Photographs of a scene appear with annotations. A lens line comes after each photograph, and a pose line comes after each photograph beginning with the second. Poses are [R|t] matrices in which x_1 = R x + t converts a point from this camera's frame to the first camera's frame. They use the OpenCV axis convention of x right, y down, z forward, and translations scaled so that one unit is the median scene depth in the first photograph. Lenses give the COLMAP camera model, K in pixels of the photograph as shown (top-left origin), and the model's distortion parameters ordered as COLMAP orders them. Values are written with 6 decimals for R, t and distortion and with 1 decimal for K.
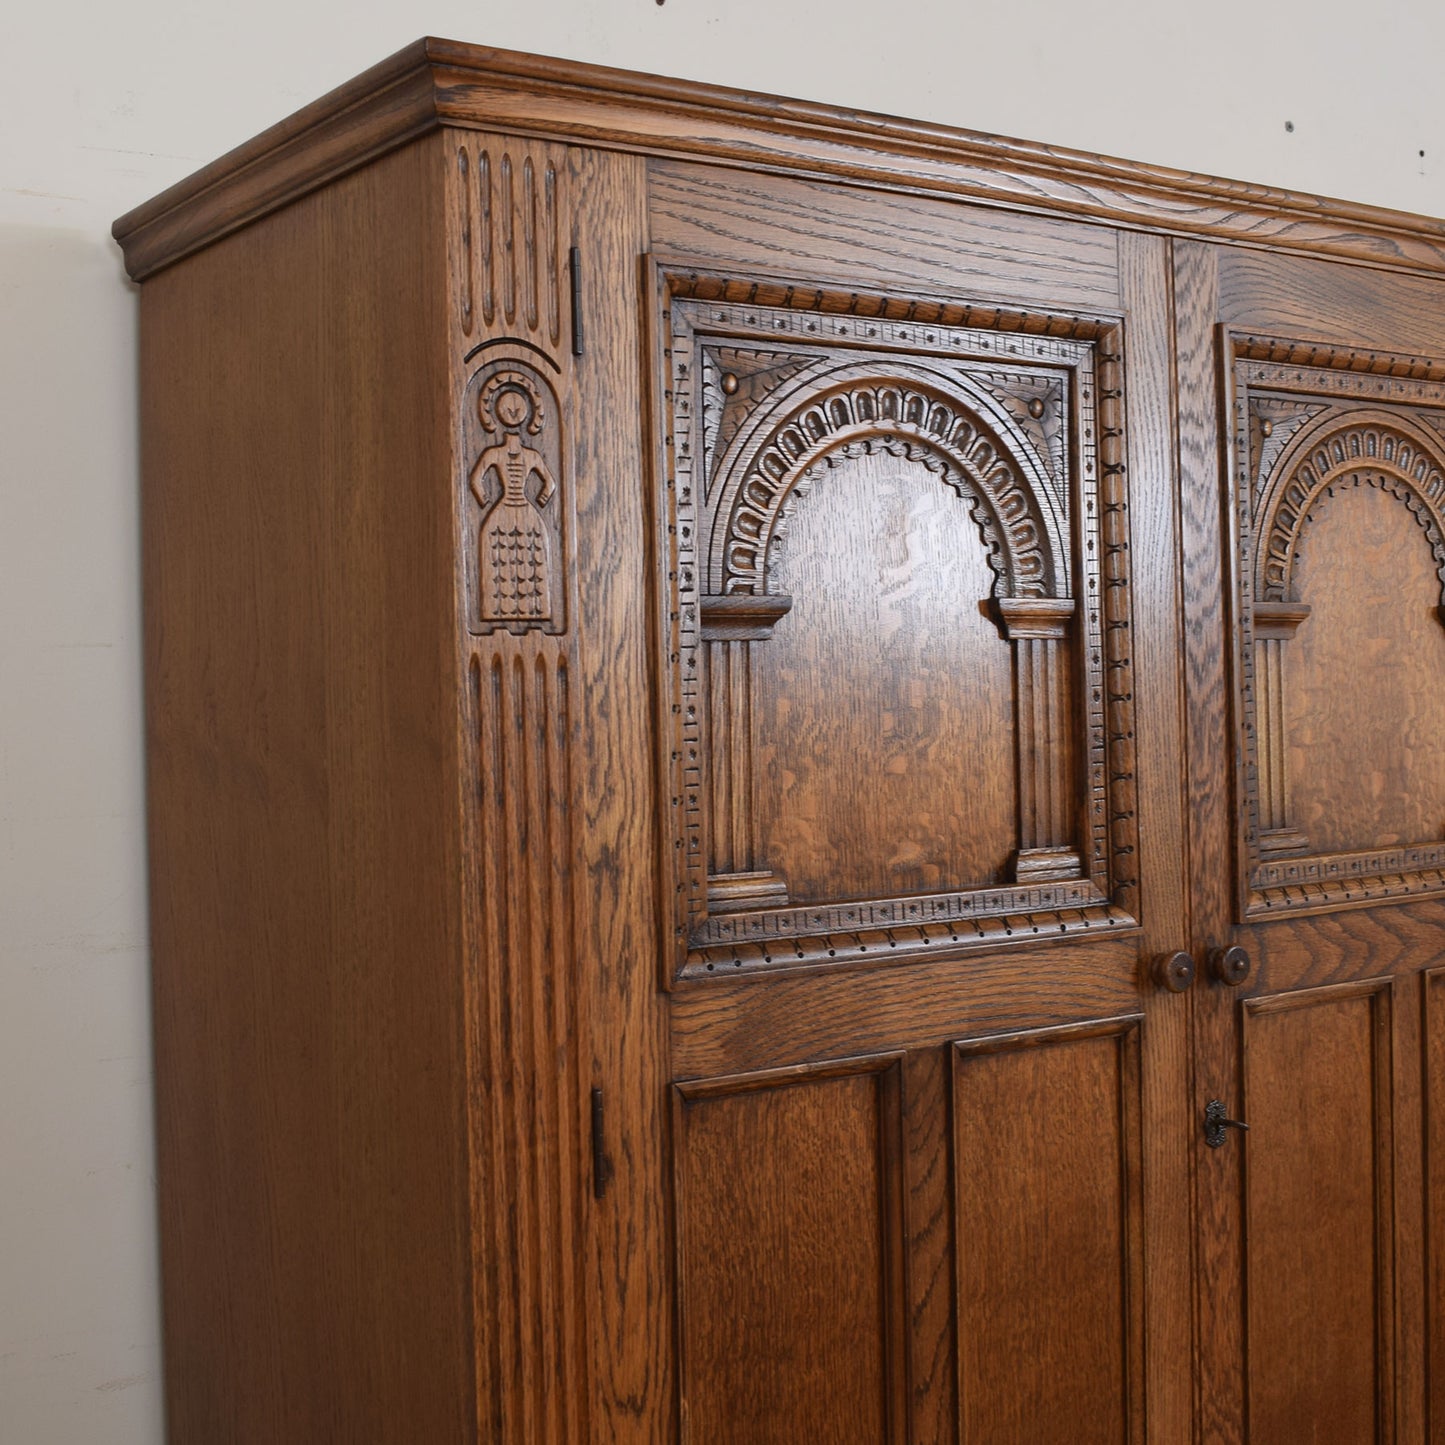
lens RADIAL K [[2177.6, 0, 718.7], [0, 2177.6, 675.8], [0, 0, 1]] dist [-0.098686, 0.001721]
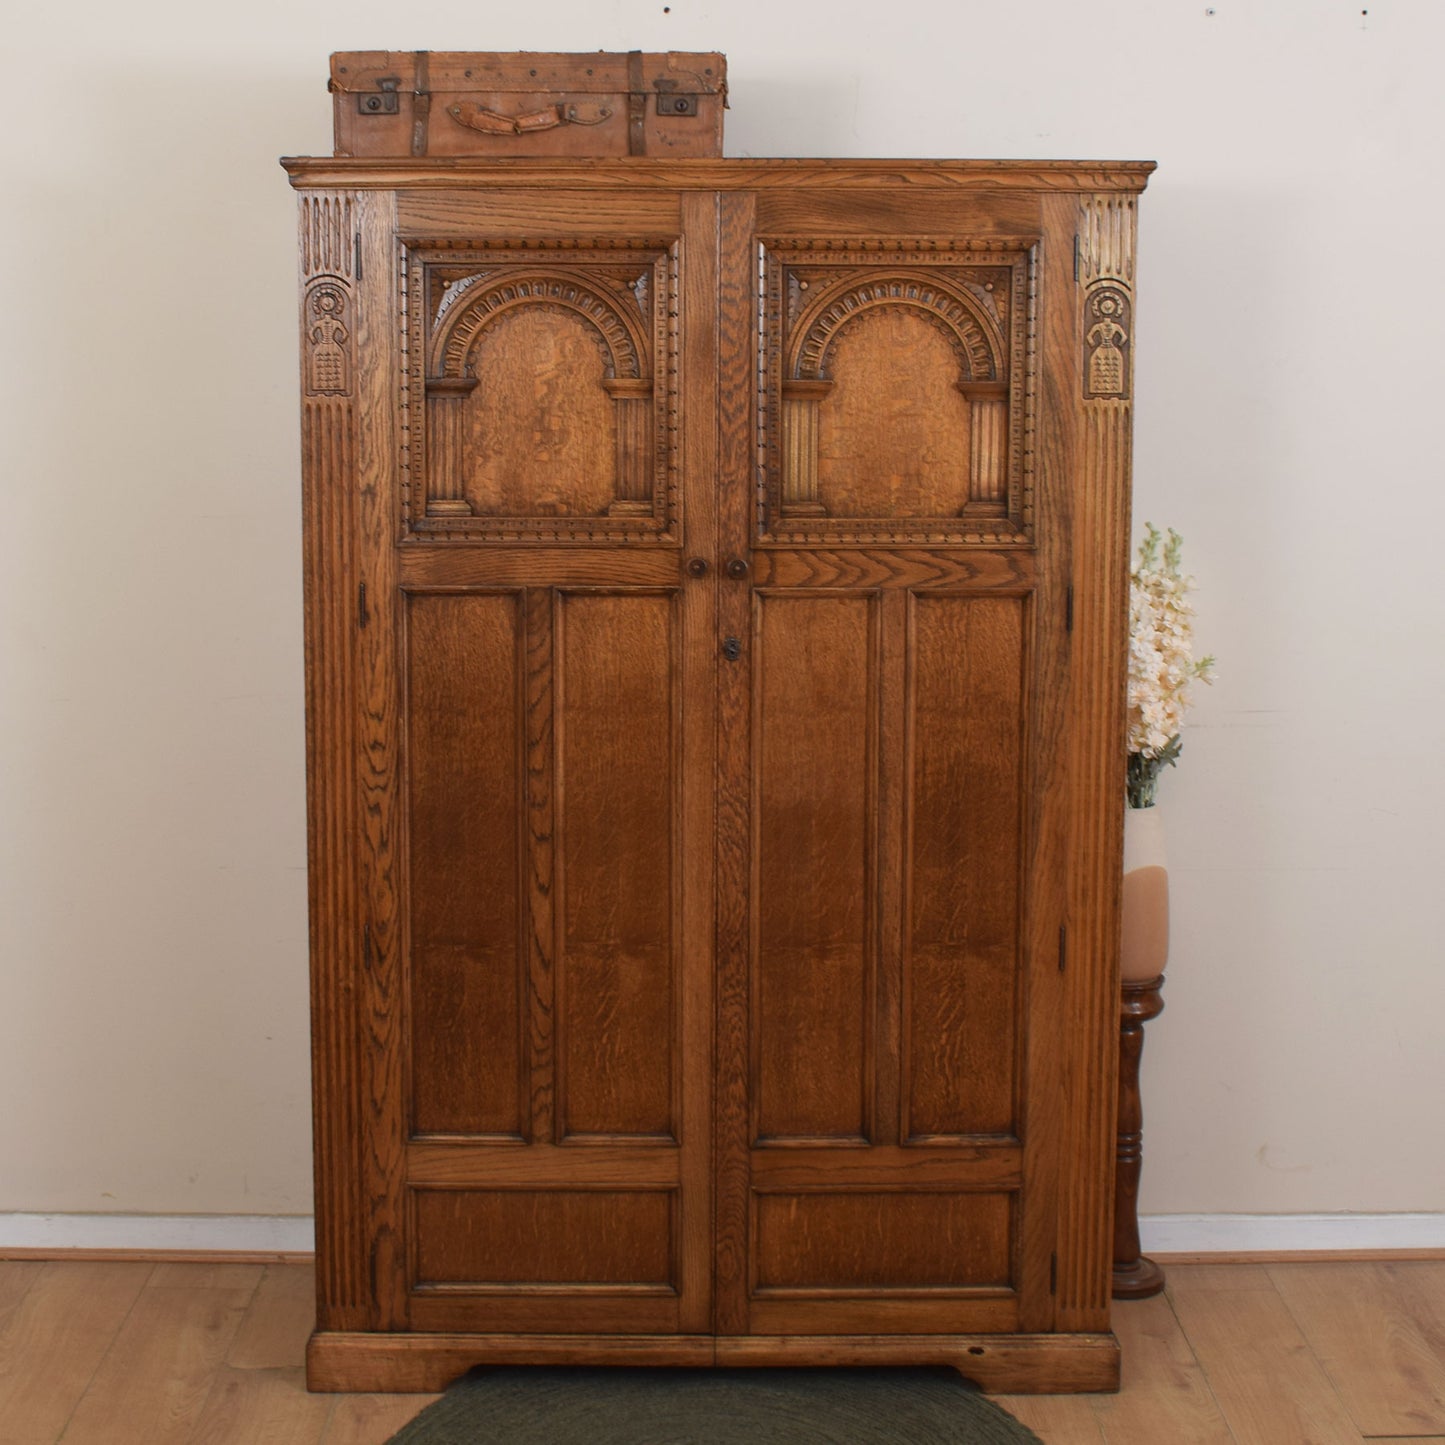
lens RADIAL K [[2551.6, 0, 724.9], [0, 2551.6, 604.3], [0, 0, 1]] dist [-0.093708, 0.018873]
pose [[0.817732, 0.096702, -0.567418, 1.616733], [-0.017966, 0.989594, 0.142760, -0.171411], [0.575319, -0.106546, 0.810960, -0.922898]]
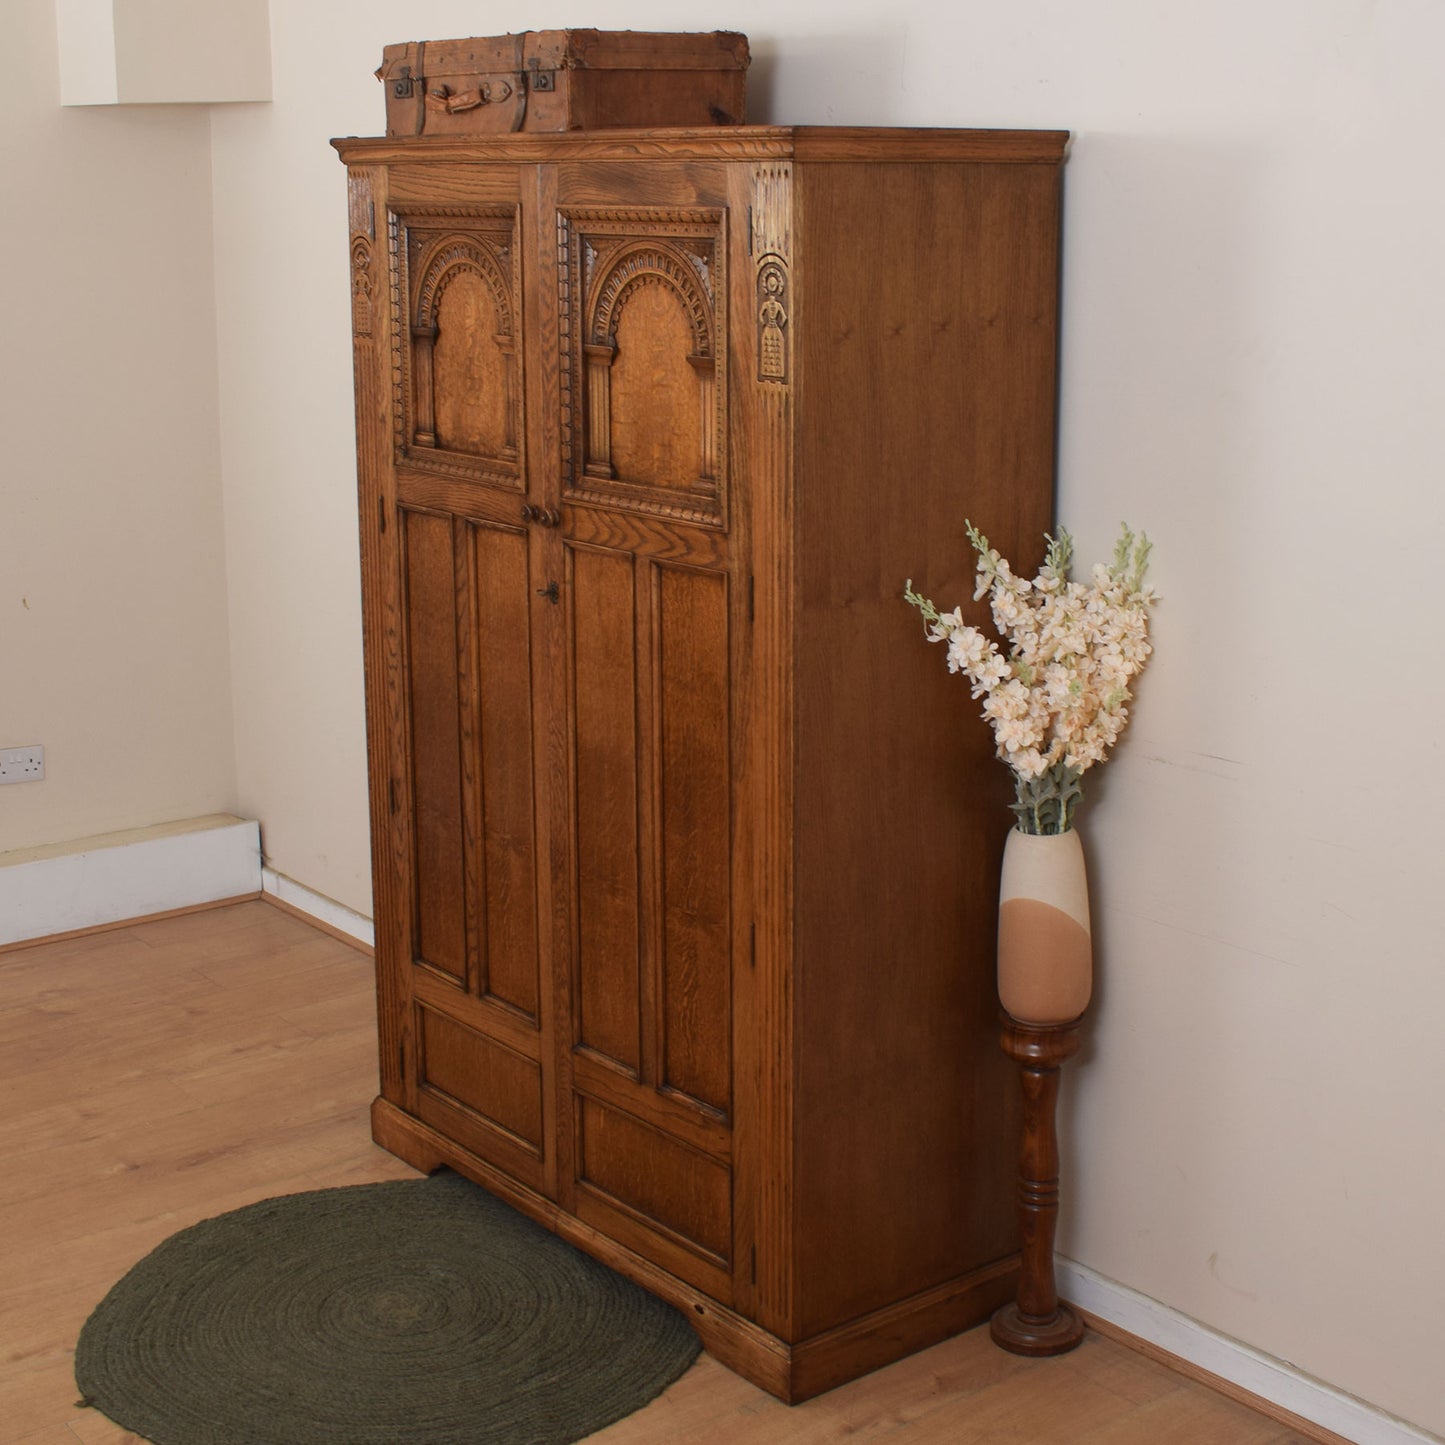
lens RADIAL K [[2326.0, 0, 723.1], [0, 2326.0, 664.2], [0, 0, 1]] dist [-0.087047, 0.004249]
pose [[0.044126, 0.235698, -0.970824, 2.589011], [0.016636, 0.971463, 0.236609, -0.272336], [0.998887, -0.026591, 0.038946, 1.132973]]
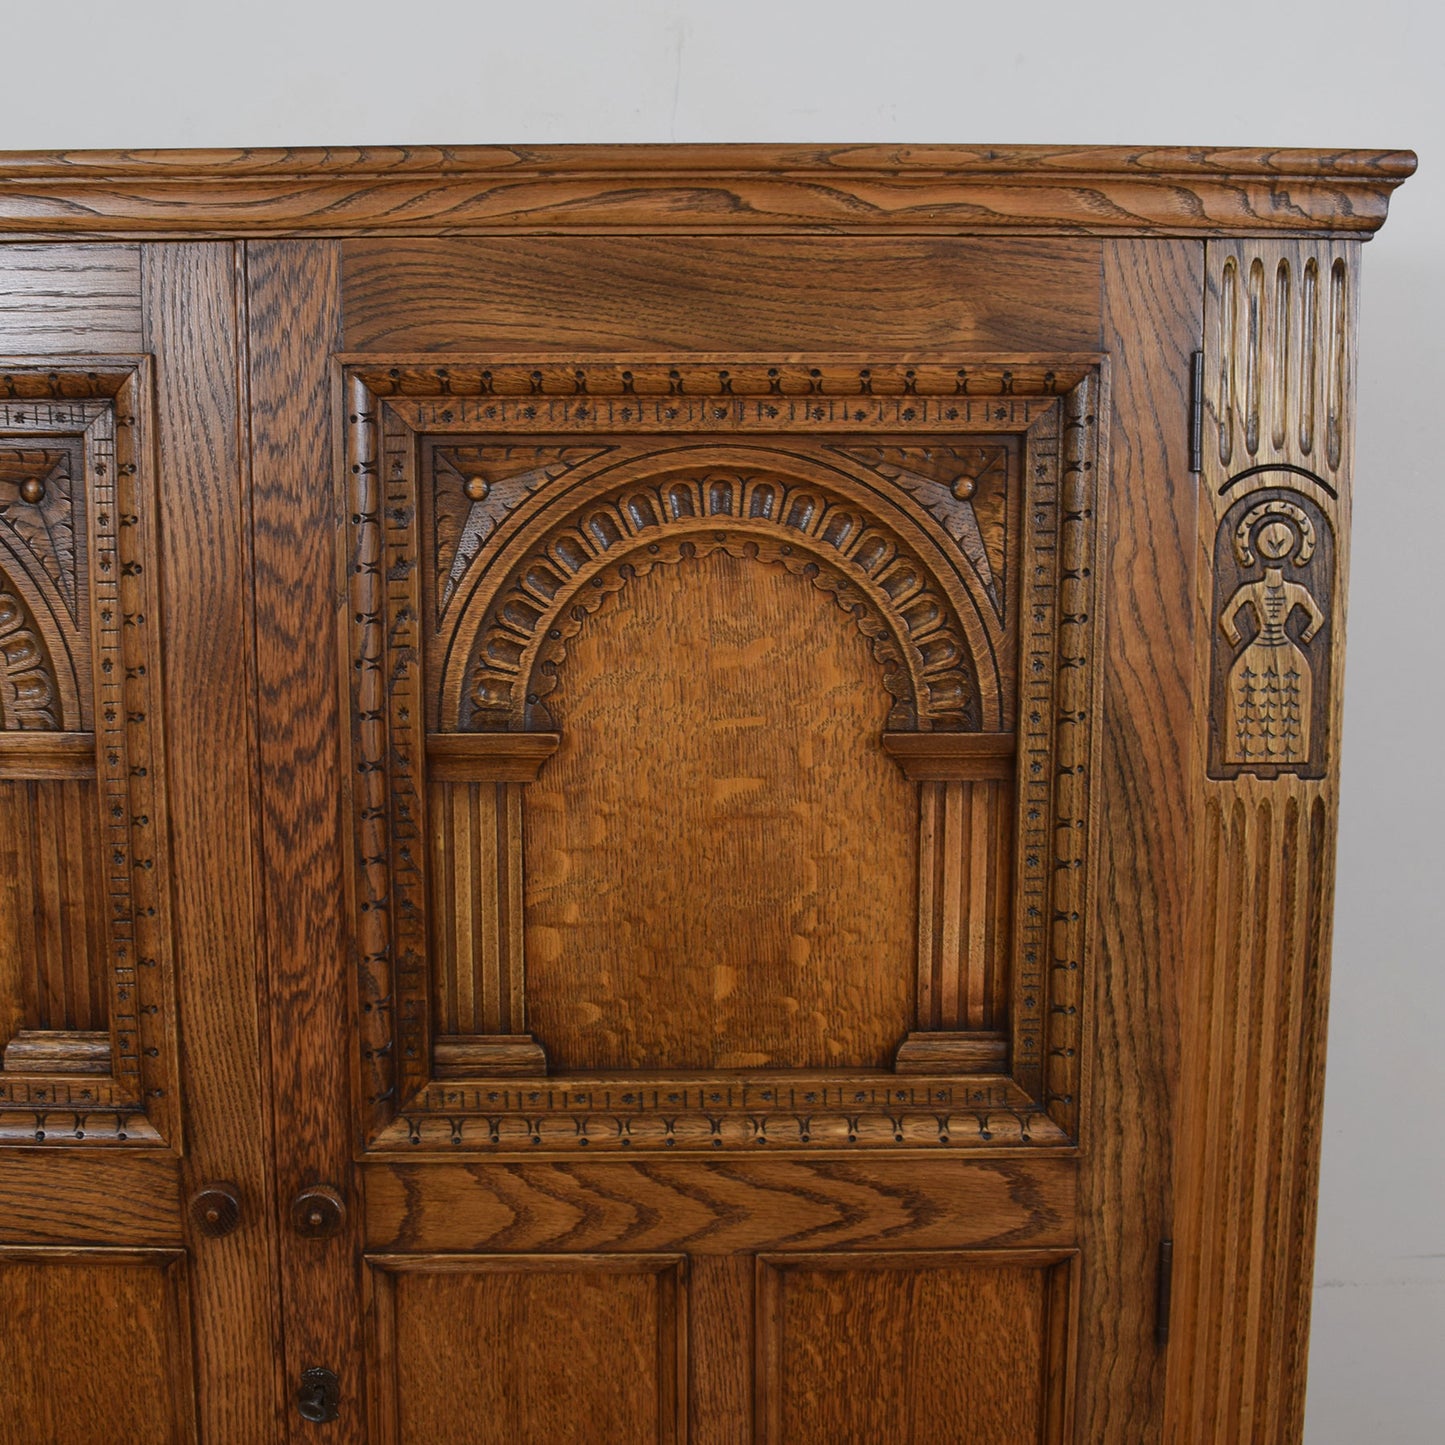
lens RADIAL K [[2023.7, 0, 719.2], [0, 2023.7, 677.8], [0, 0, 1]] dist [-0.085926, -0.061708]
pose [[0.818064, 0.107424, -0.565005, 0.770391], [-0.012887, 0.985578, 0.168728, -0.183317], [0.574983, -0.130750, 0.807651, 0.561234]]
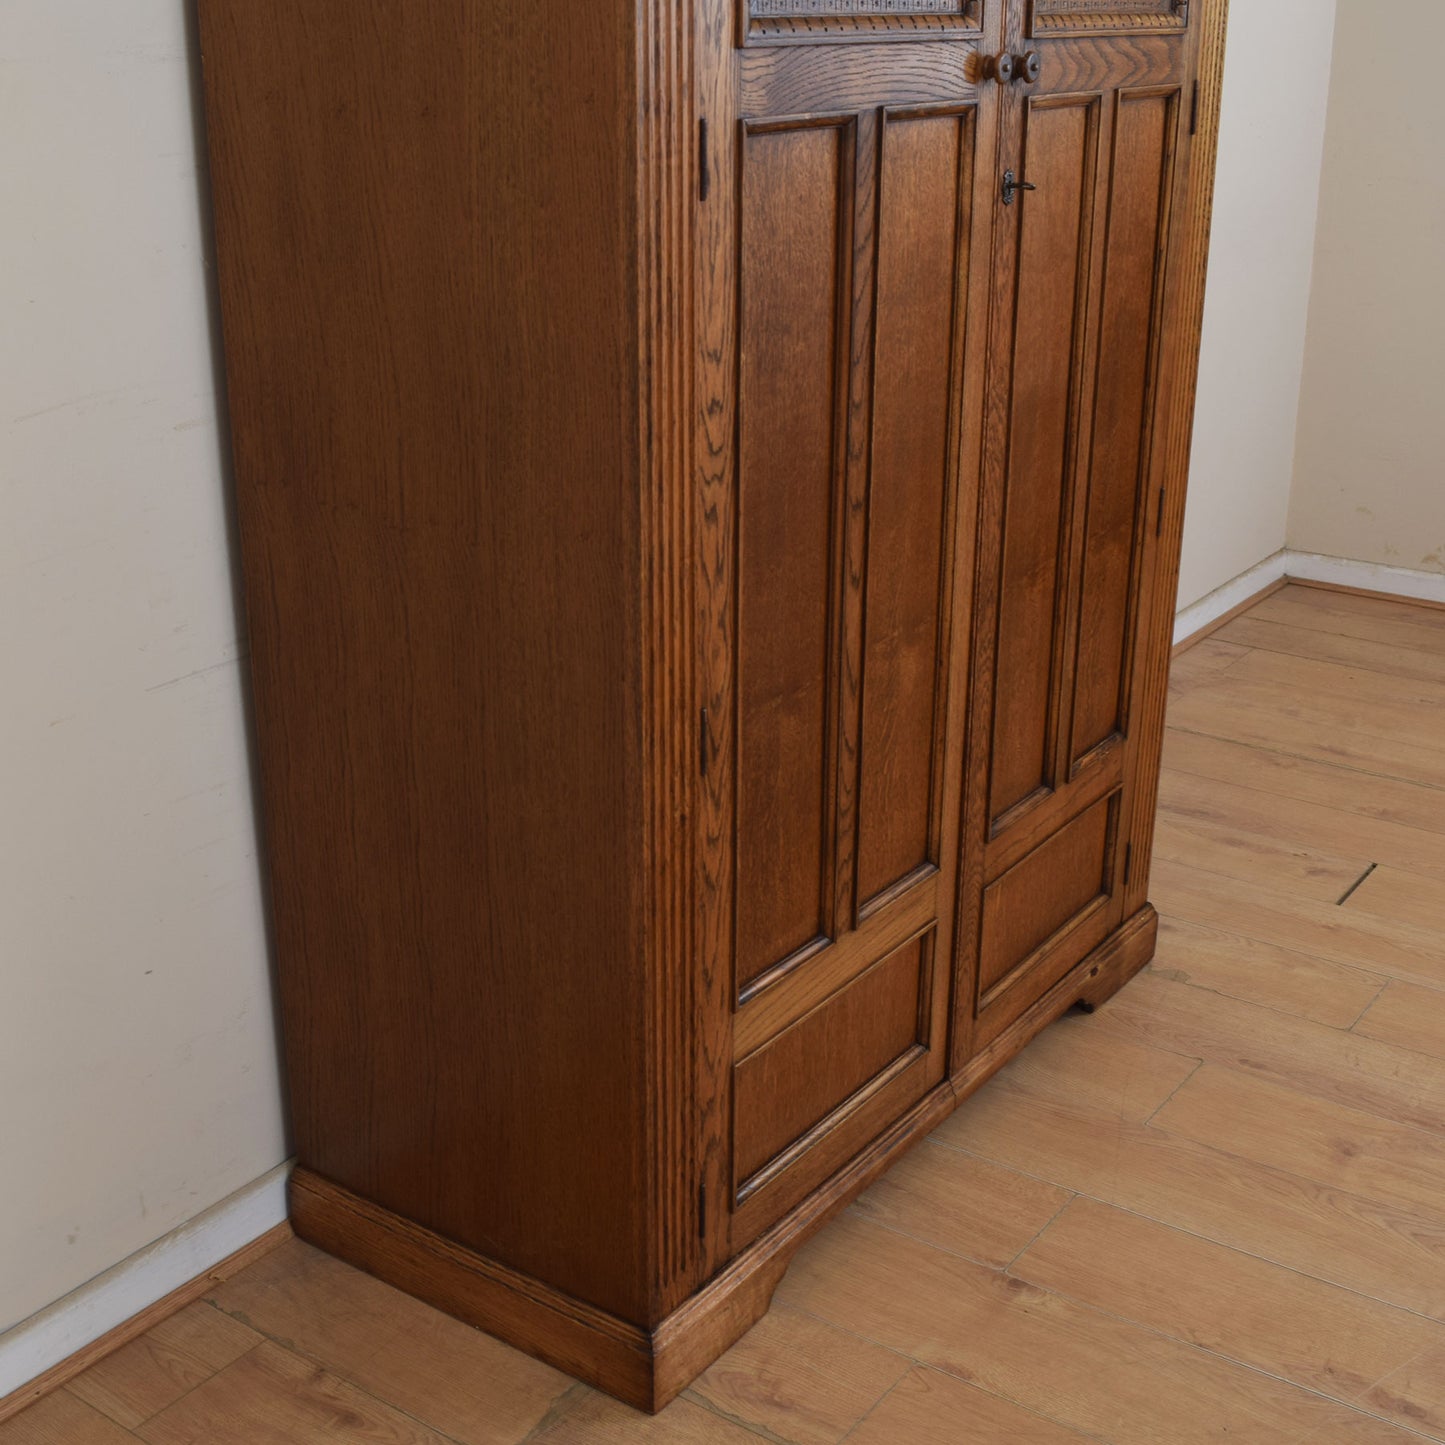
lens RADIAL K [[1935.5, 0, 642.8], [0, 1935.5, 781.0], [0, 0, 1]] dist [-0.077740, -0.059128]
pose [[0.954683, -0.097413, 0.281233, -0.398578], [-0.018838, 0.923248, 0.383741, 0.097401], [-0.297029, -0.371649, 0.879574, -0.164471]]
